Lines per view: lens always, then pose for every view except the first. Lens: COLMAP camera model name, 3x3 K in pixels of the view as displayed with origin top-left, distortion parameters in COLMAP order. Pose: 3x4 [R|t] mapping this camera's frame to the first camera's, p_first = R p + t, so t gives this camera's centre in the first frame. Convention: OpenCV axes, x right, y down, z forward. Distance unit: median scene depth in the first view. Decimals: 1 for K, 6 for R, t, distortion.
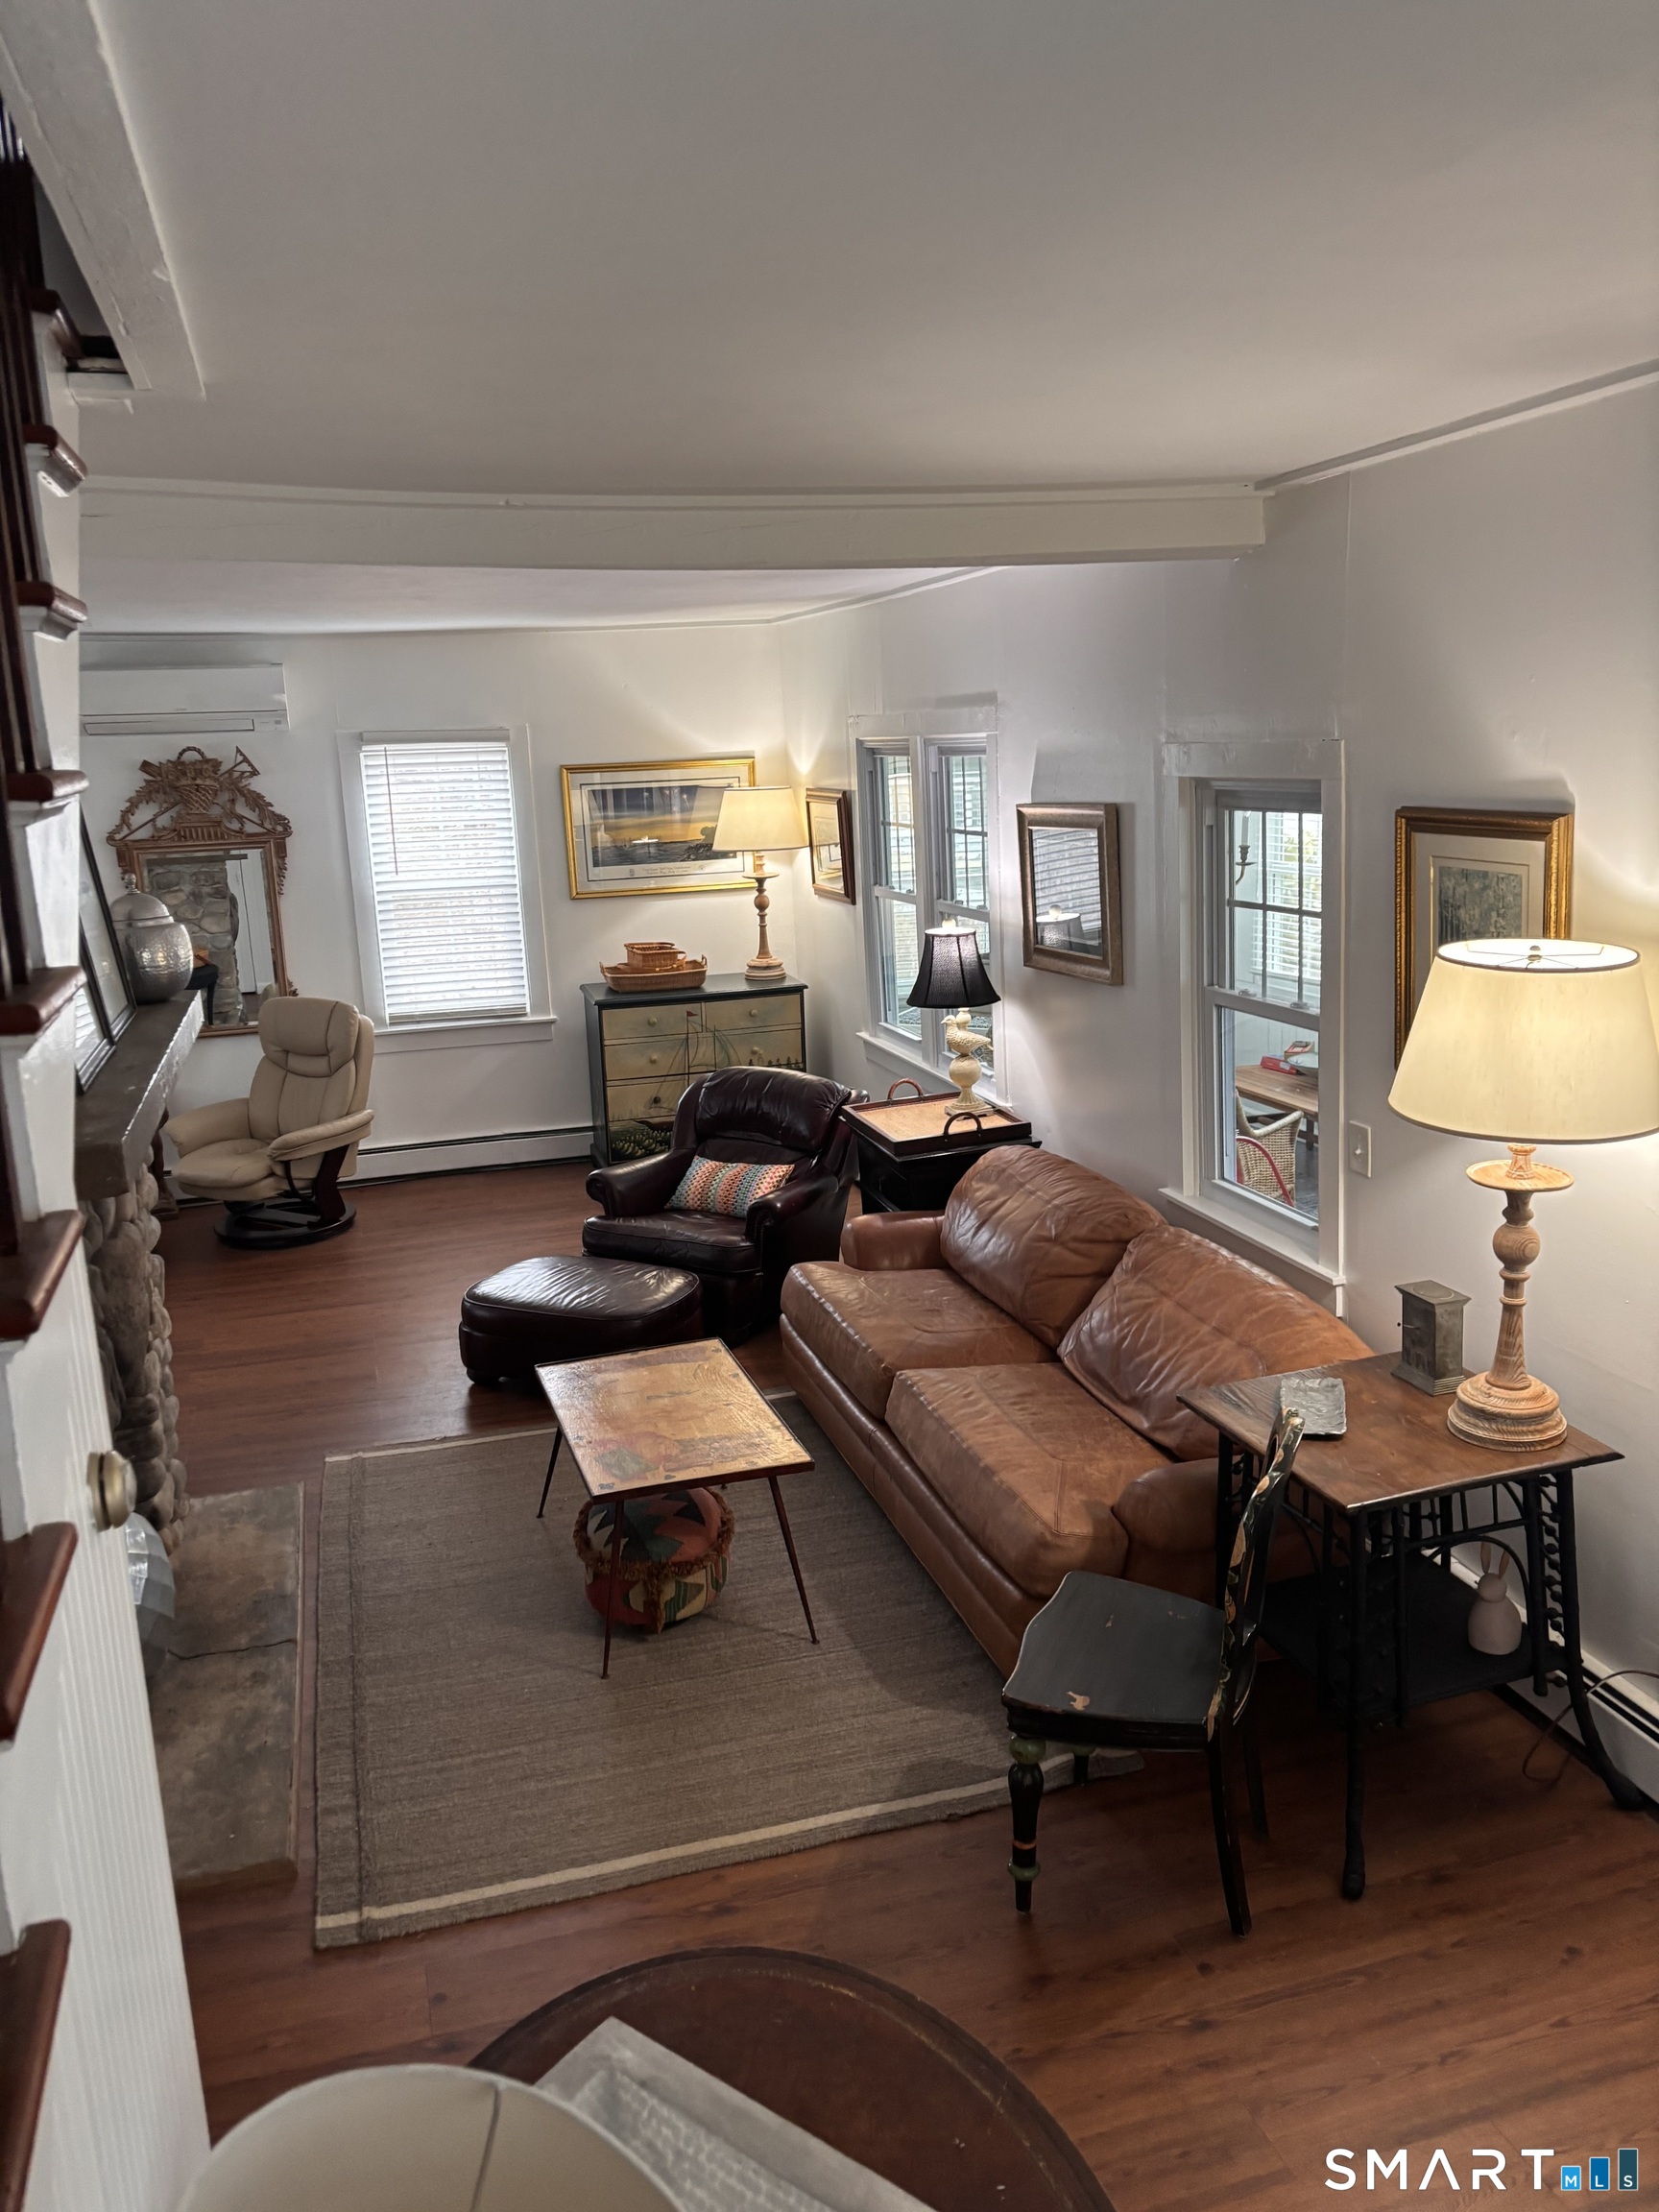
lens RADIAL K [[1679.2, 0, 821.3], [0, 1679.2, 1109.7], [0, 0, 1]] dist [0.034658, -0.008740]
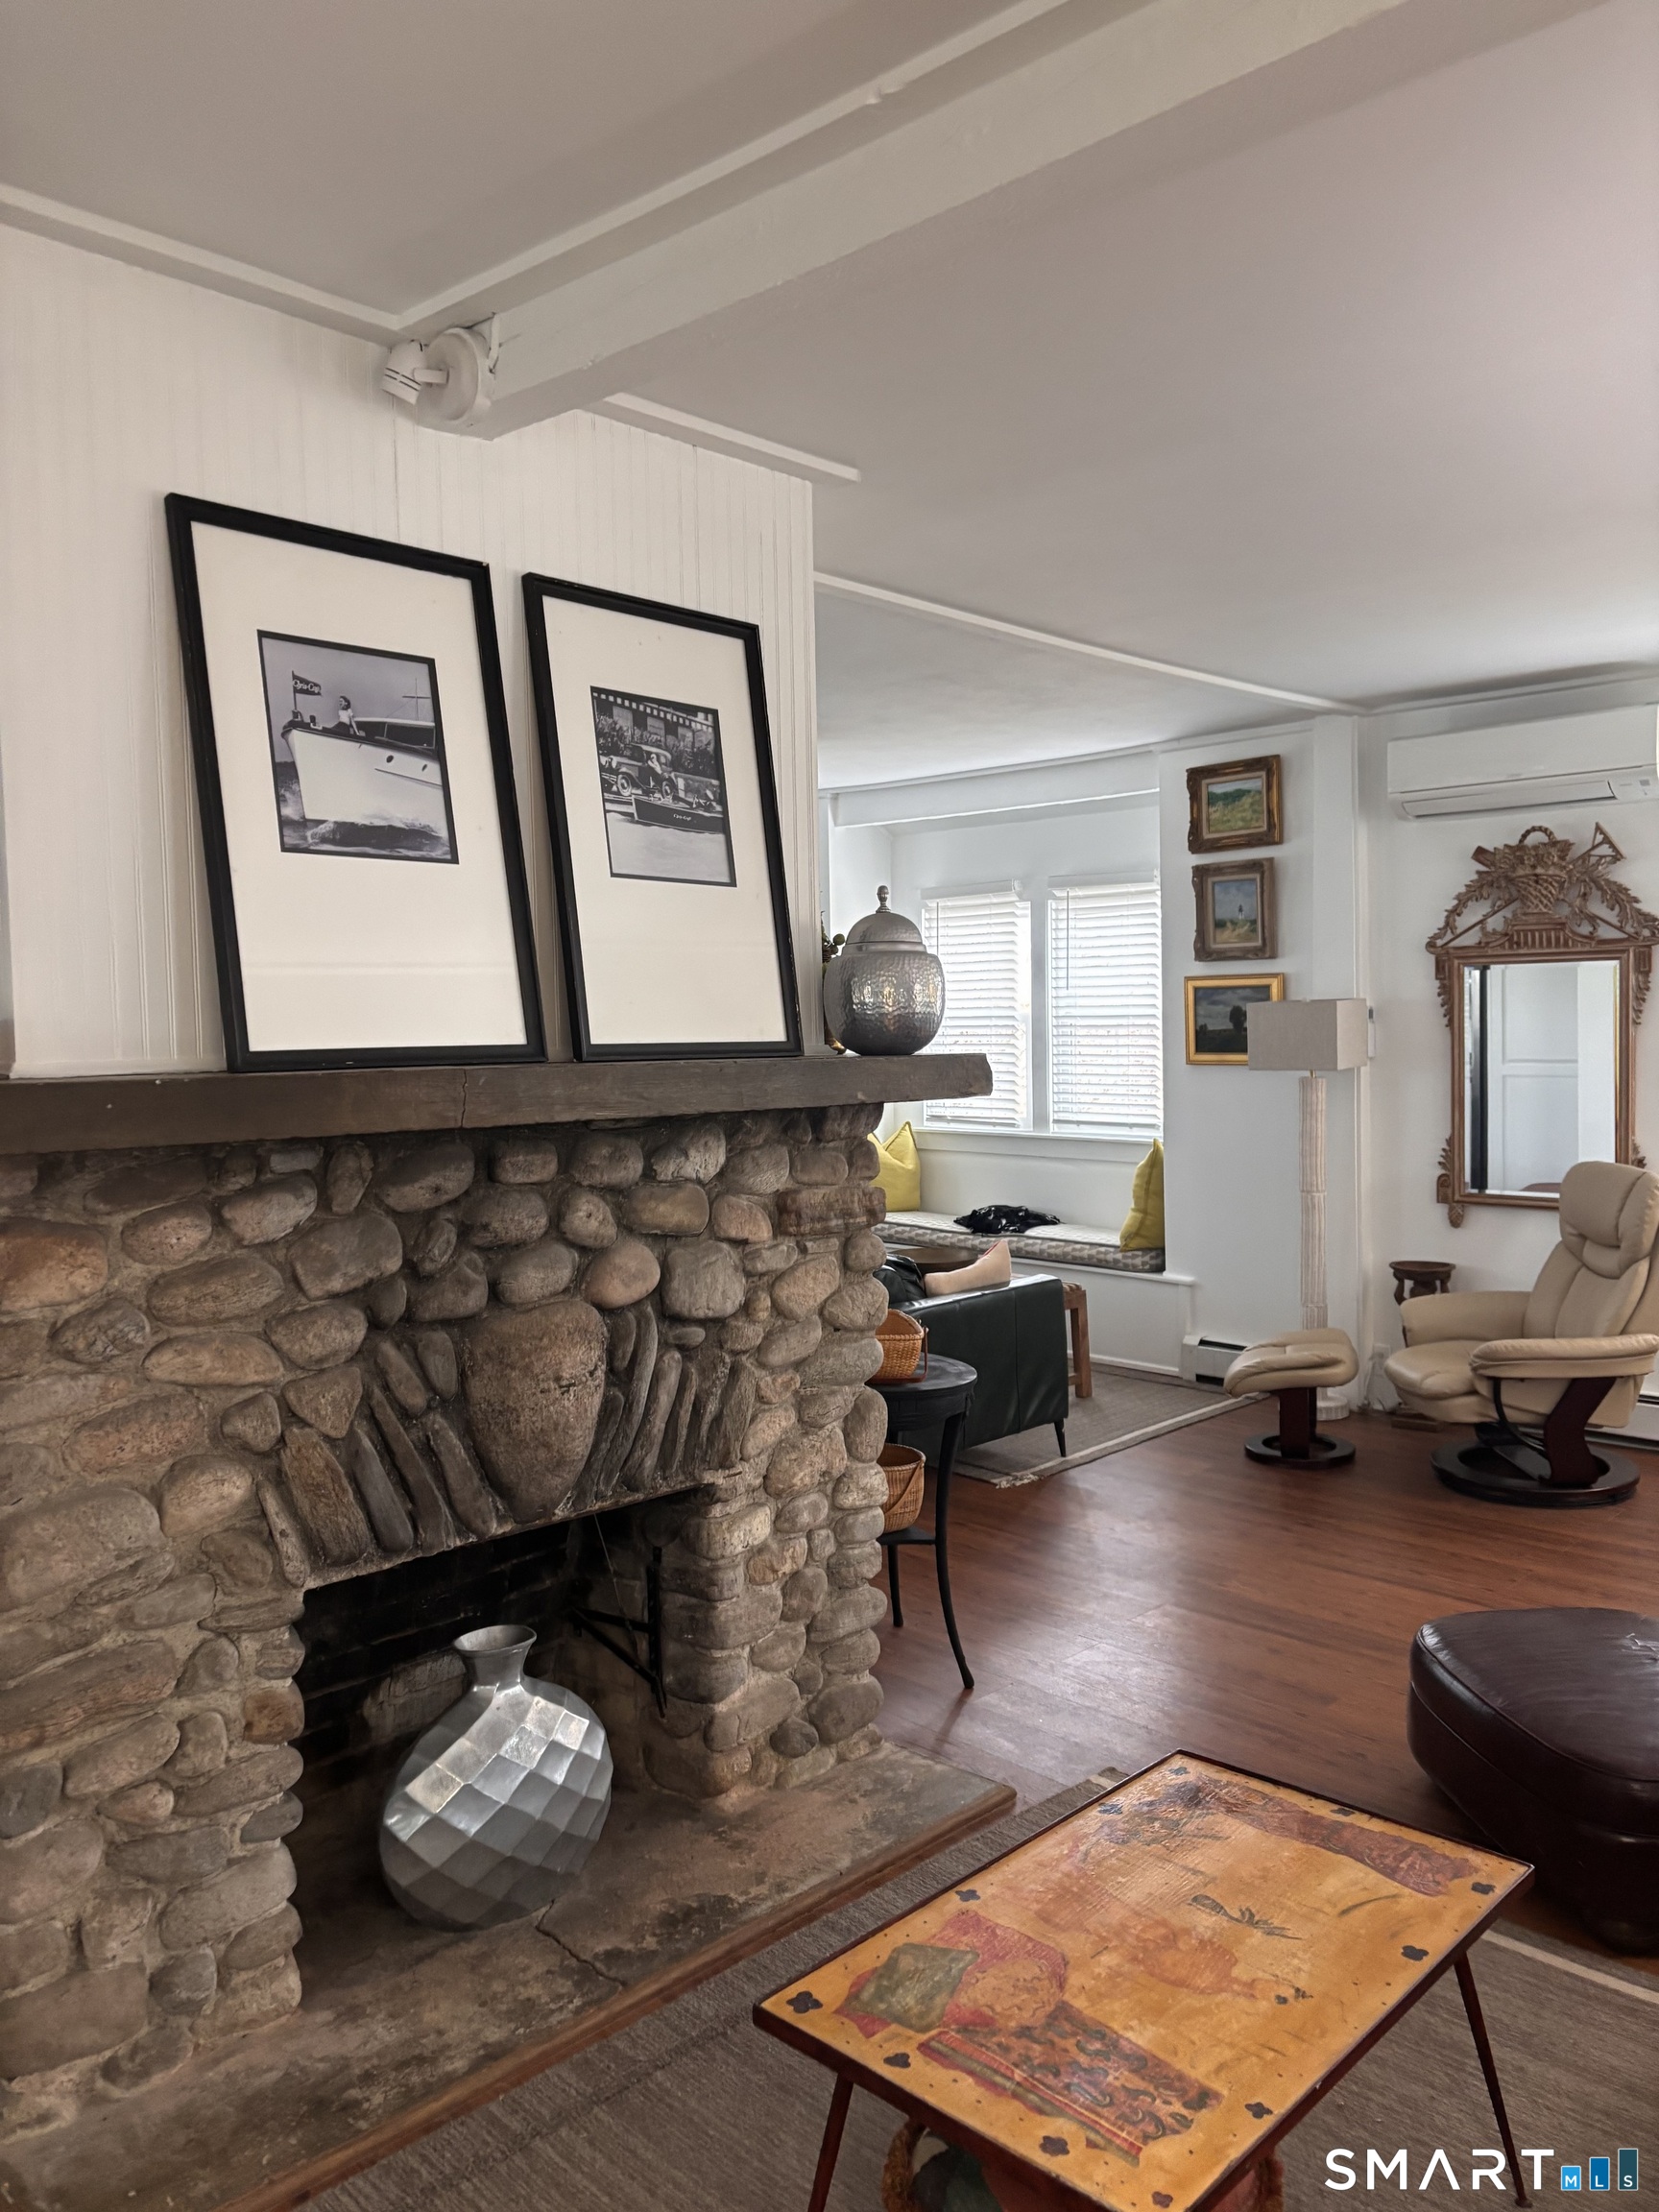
lens RADIAL K [[1679.2, 0, 821.3], [0, 1679.2, 1109.7], [0, 0, 1]] dist [0.034658, -0.008740]
pose [[0.489872, 0.079858, -0.868129, 0.143775], [-0.192656, 0.981093, -0.018464, -0.011894], [0.850240, 0.176295, 0.495995, 0.365276]]
